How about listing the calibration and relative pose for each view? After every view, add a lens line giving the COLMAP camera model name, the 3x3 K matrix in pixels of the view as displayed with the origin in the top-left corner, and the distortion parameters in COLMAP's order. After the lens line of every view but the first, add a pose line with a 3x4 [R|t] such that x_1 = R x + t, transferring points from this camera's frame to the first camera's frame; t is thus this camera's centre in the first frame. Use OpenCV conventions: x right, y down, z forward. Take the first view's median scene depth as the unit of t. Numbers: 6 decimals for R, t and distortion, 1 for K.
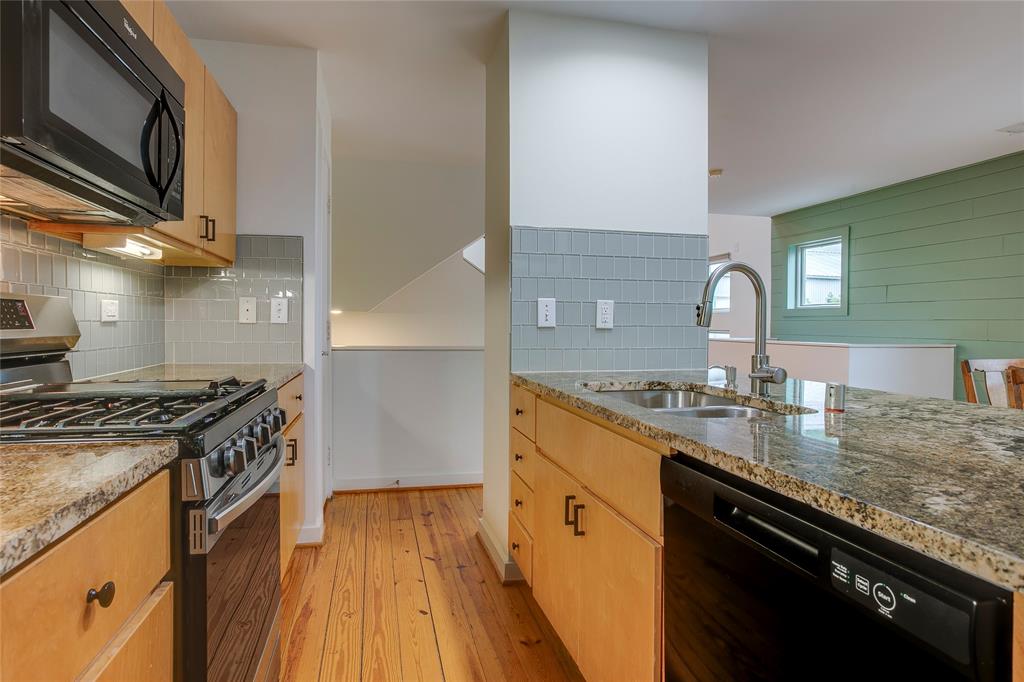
lens RADIAL K [[565.6, 0, 511.1], [0, 565.6, 334.5], [0, 0, 1]] dist [-0.013550, 0.004526]
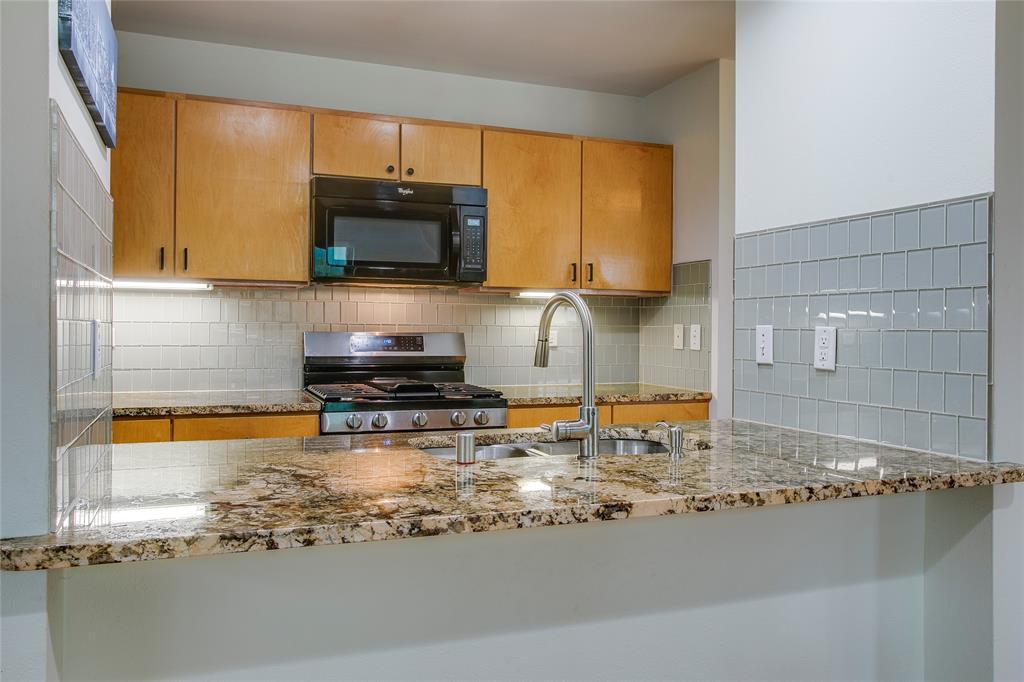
lens RADIAL K [[820.4, 0, 481.4], [0, 820.4, 324.7], [0, 0, 1]] dist [-0.022378, 0.022481]
pose [[0.137168, -0.008375, -0.990512, 1.232134], [-0.027032, 0.999560, -0.012195, -0.047611], [0.990179, 0.028448, 0.136881, 0.559067]]
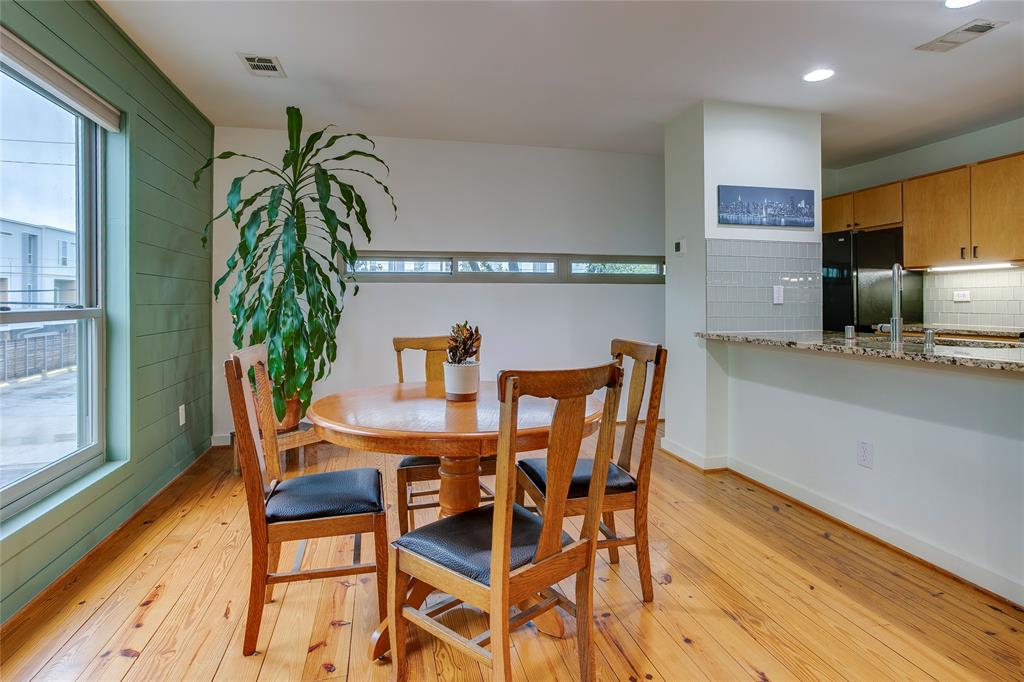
lens RADIAL K [[529.9, 0, 512.9], [0, 529.9, 299.4], [0, 0, 1]] dist [-0.059717, 0.028416]
pose [[-0.999983, -0.004446, 0.003832, 1.240938], [-0.004393, 0.999898, 0.013610, -0.027835], [-0.003892, 0.013593, -0.999900, 2.028095]]
